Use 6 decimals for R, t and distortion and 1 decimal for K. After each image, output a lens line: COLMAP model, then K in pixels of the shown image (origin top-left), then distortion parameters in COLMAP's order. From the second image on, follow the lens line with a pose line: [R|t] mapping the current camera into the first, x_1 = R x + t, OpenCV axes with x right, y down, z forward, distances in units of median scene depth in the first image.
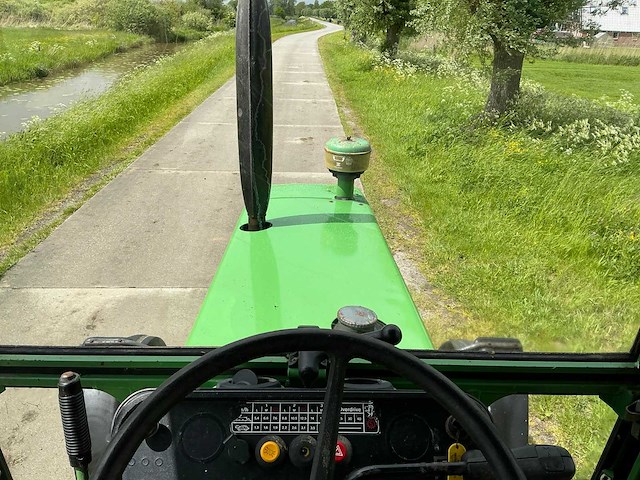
lens RADIAL K [[531.7, 0, 318.6], [0, 531.7, 243.0], [0, 0, 1]] dist [0.141410, -0.290412]
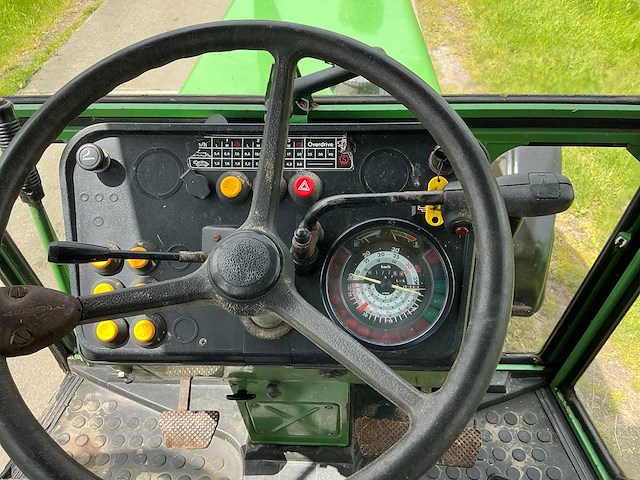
lens RADIAL K [[531.7, 0, 318.6], [0, 531.7, 243.0], [0, 0, 1]] dist [0.141410, -0.290412]
pose [[0.996767, 0.002658, -0.080300, 0.126523], [0.024209, 0.943064, 0.331730, 0.171650], [0.076609, -0.332602, 0.939951, 0.119675]]
